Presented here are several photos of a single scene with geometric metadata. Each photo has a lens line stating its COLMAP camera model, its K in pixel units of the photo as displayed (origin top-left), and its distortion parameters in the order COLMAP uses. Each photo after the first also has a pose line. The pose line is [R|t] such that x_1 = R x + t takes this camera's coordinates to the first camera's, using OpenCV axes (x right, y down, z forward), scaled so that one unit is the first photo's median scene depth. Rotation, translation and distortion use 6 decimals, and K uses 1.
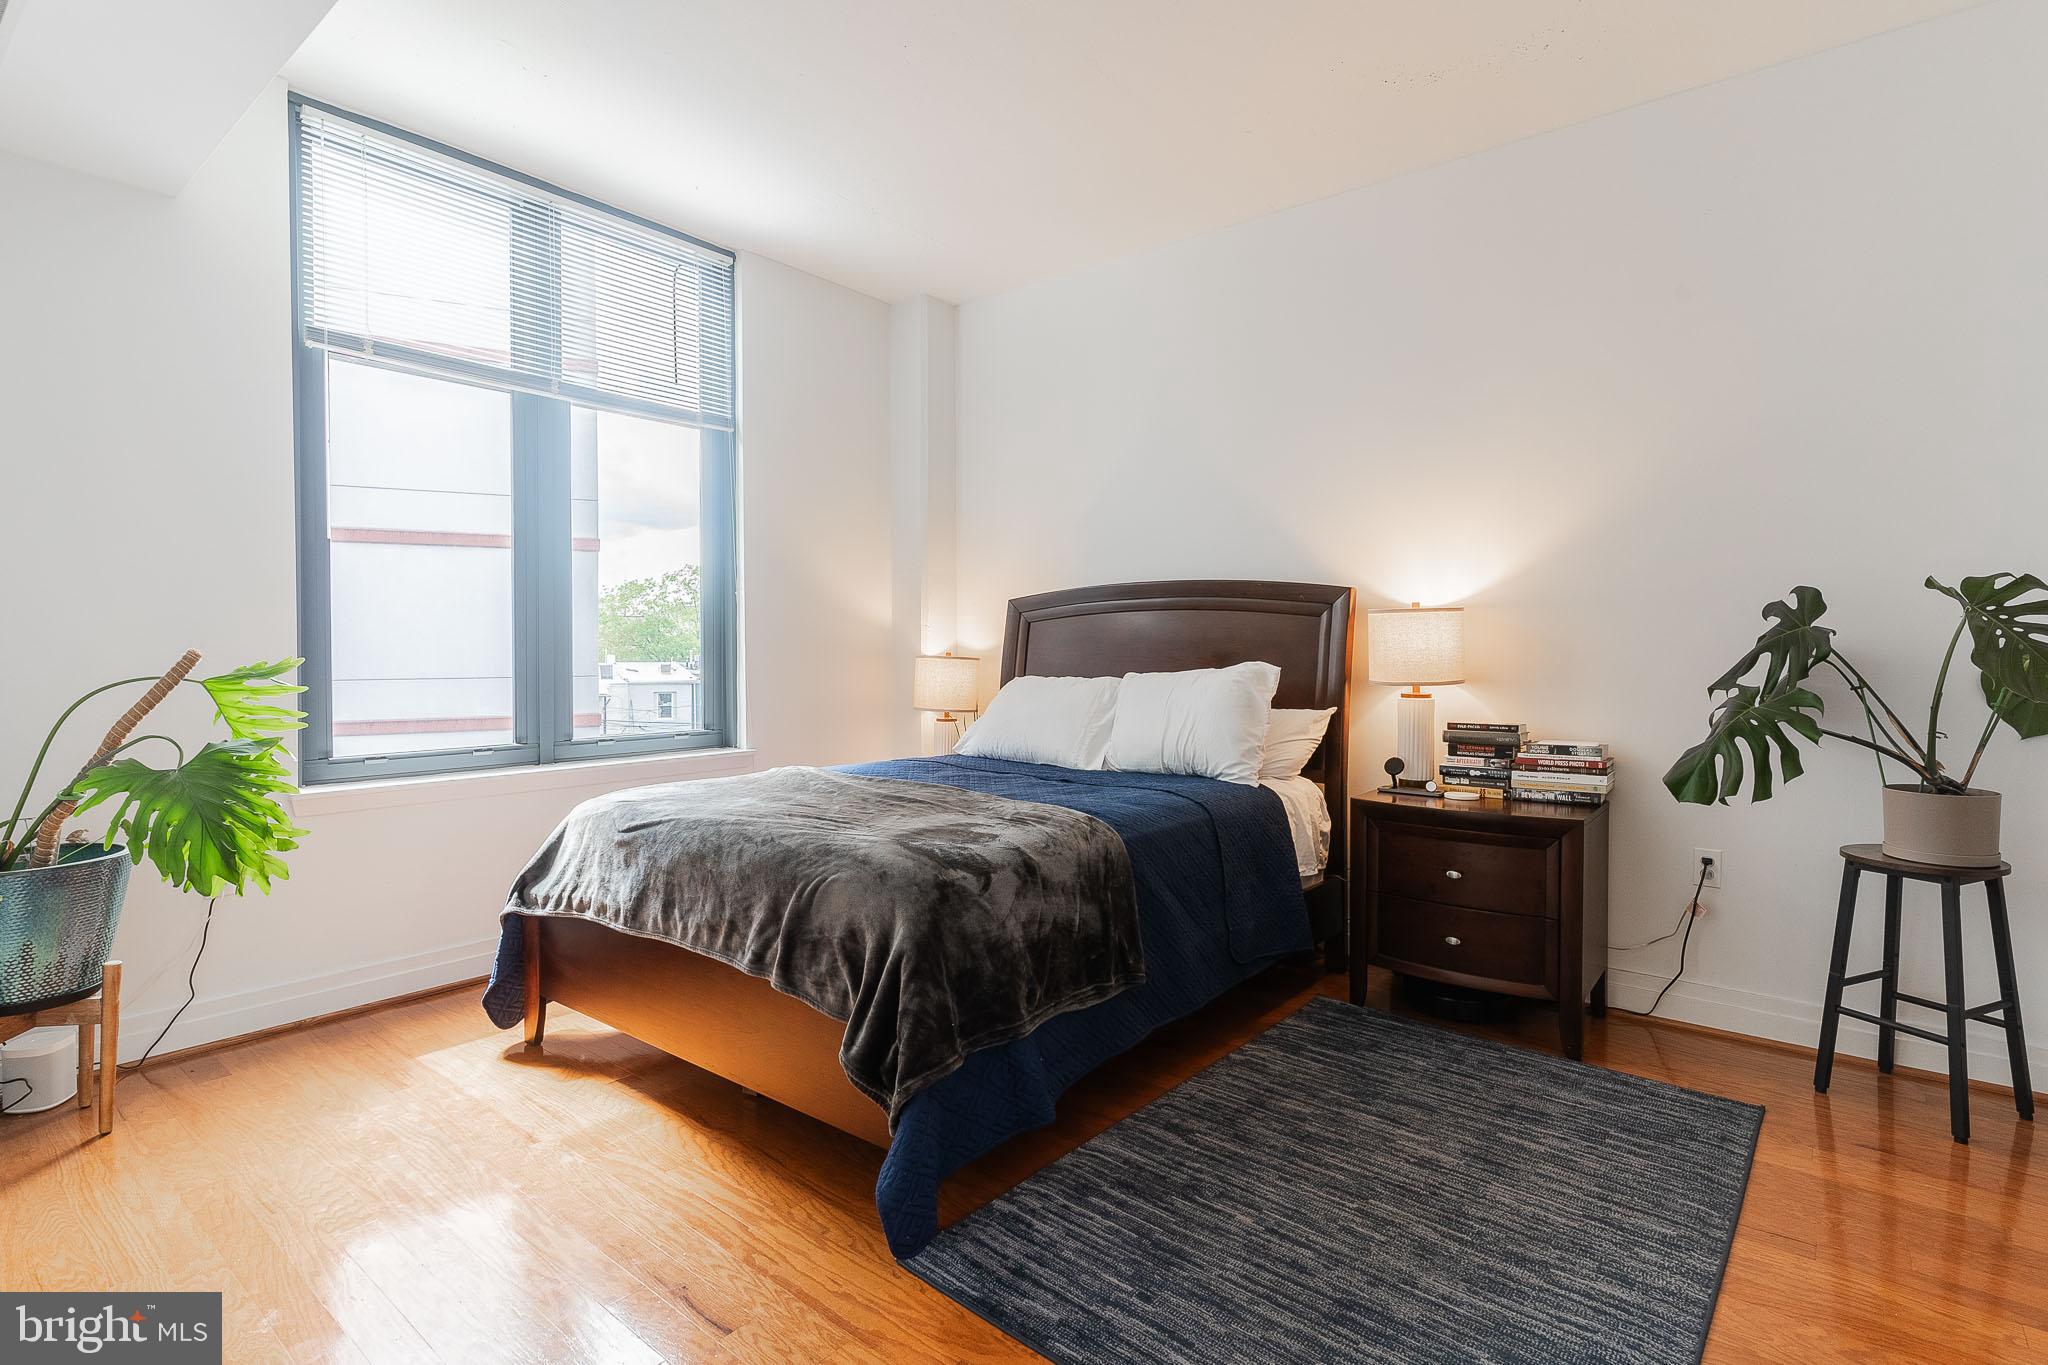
lens RADIAL K [[1007.0, 0, 1024.0], [0, 1007.0, 682.5], [0, 0, 1]] dist [-0.003164, -0.001116]
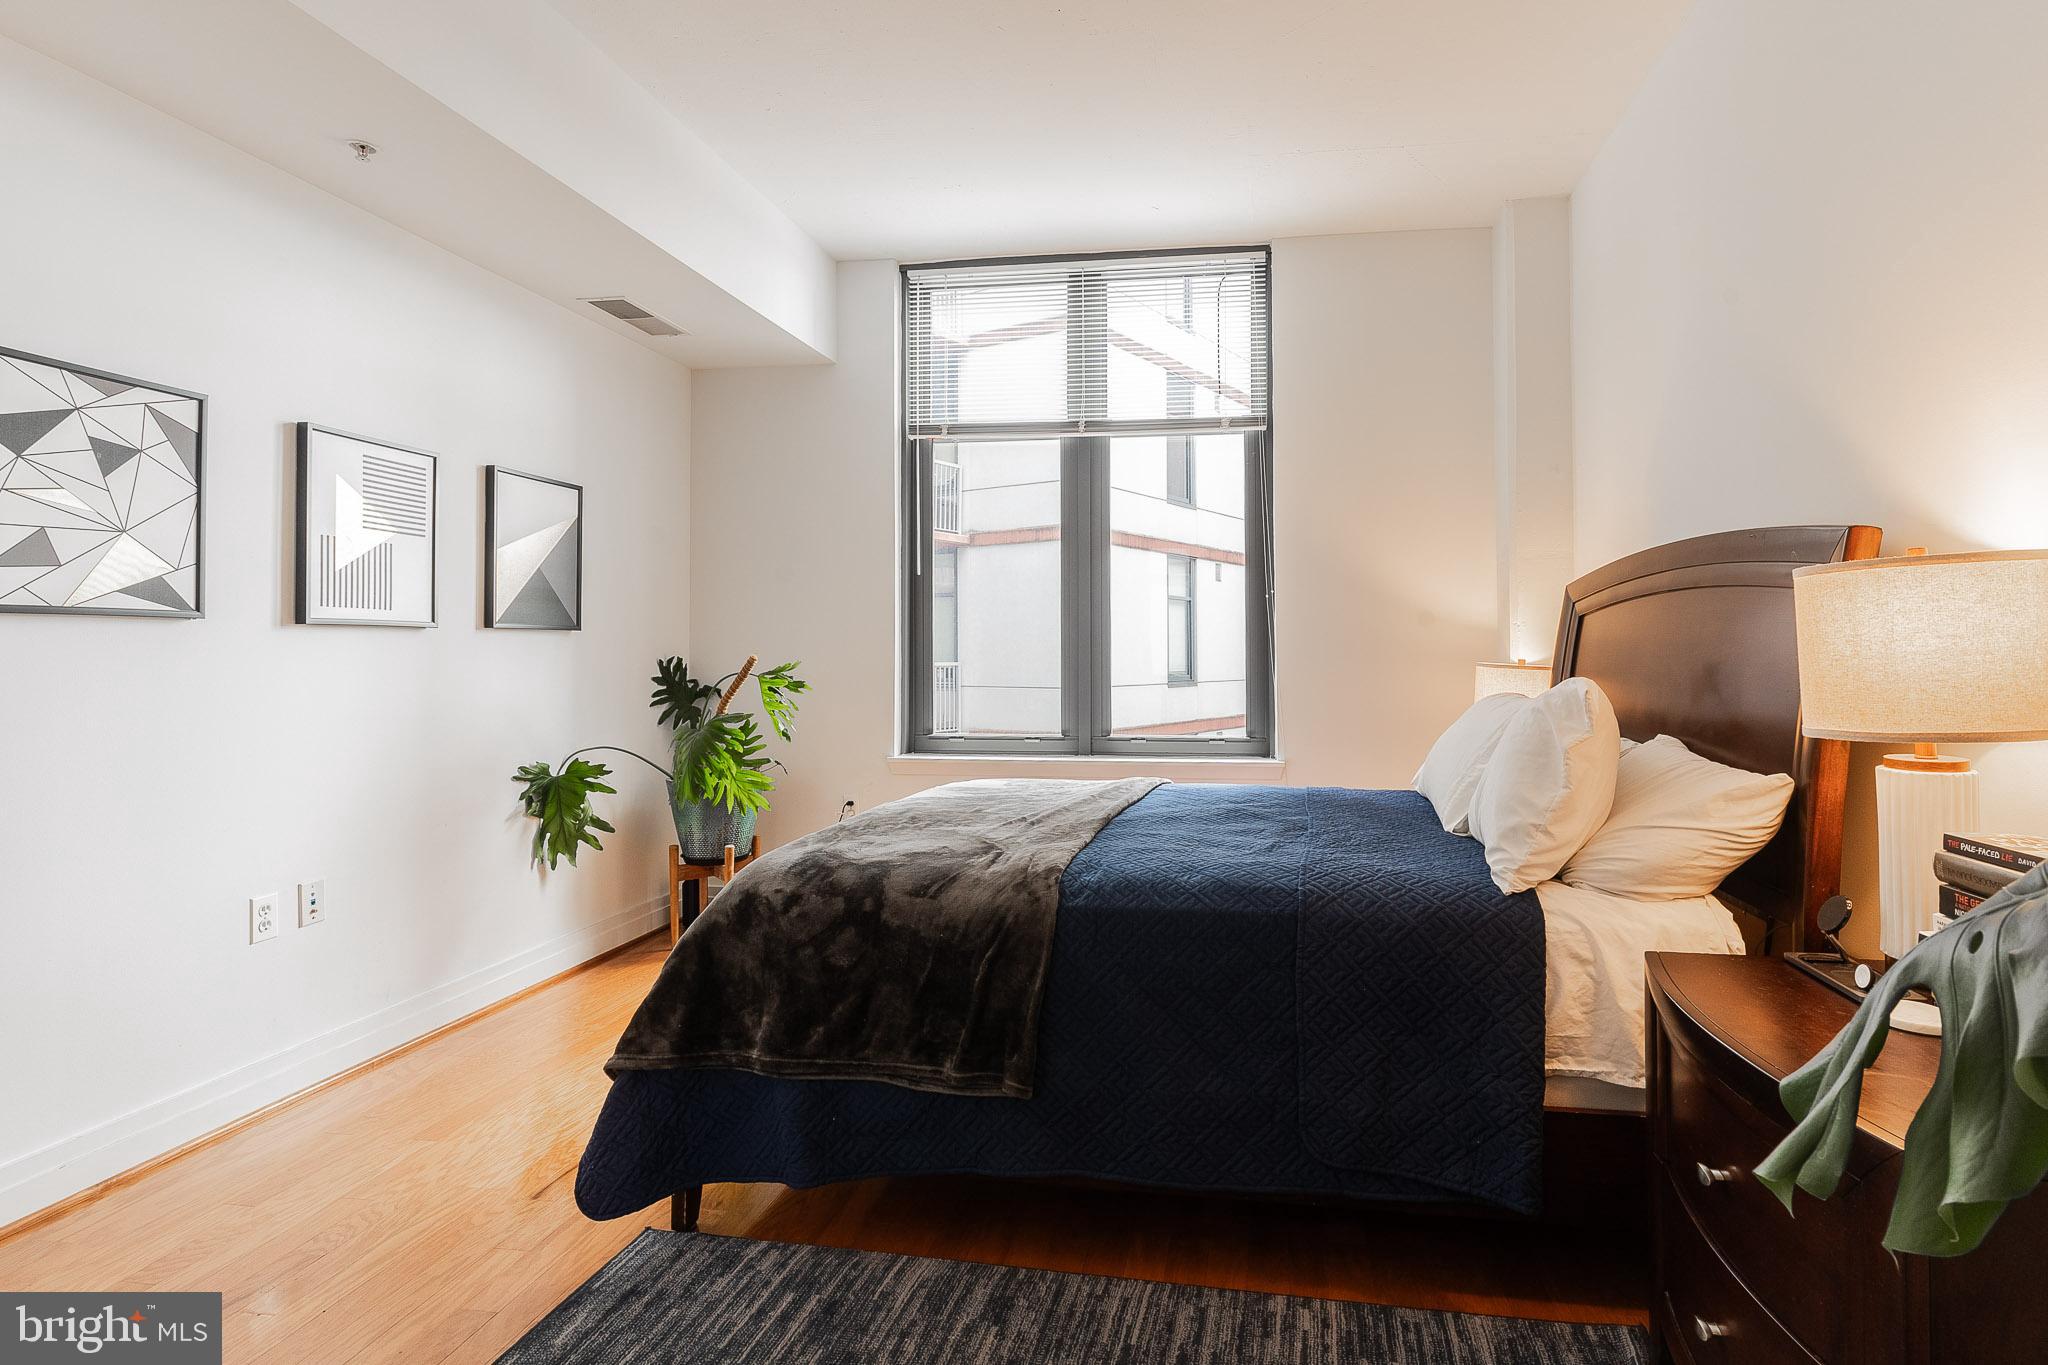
lens RADIAL K [[962.7, 0, 992.4], [0, 962.7, 661.0], [0, 0, 1]] dist [-0.003321, -0.000716]
pose [[0.506663, 0.005021, -0.862130, 0.526436], [-0.027230, 0.999577, -0.010181, -0.014878], [0.861714, 0.028634, 0.506586, 0.439683]]
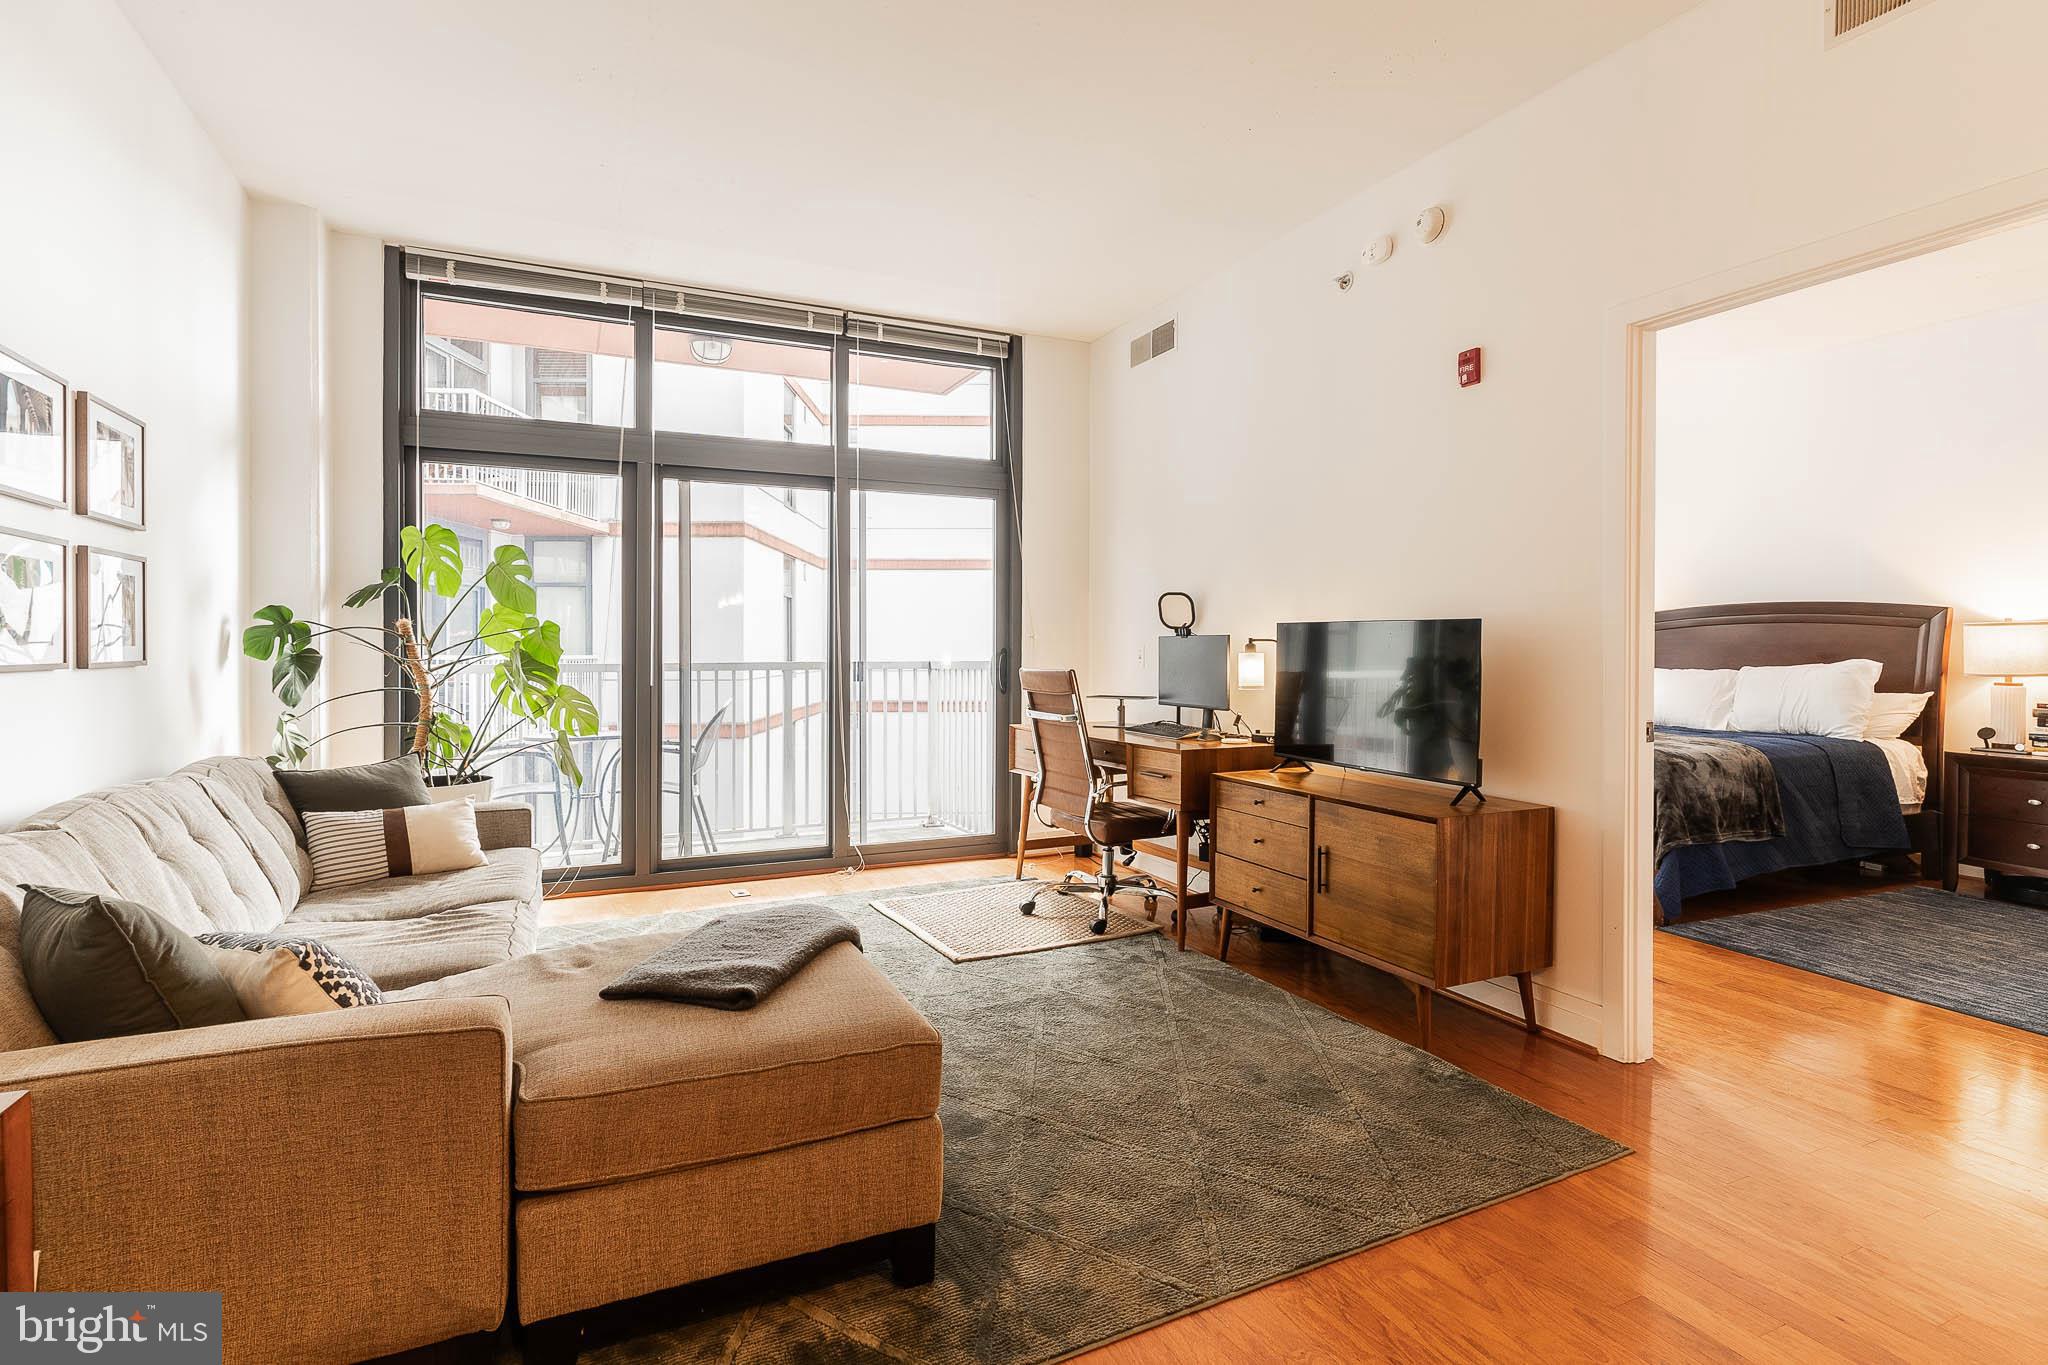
lens RADIAL K [[962.7, 0, 992.4], [0, 962.7, 661.0], [0, 0, 1]] dist [-0.003321, -0.000716]
pose [[0.881763, 0.008702, -0.471612, -0.233856], [-0.017596, 0.999741, -0.014453, 0.024952], [0.471364, 0.021042, 0.881688, -0.860658]]
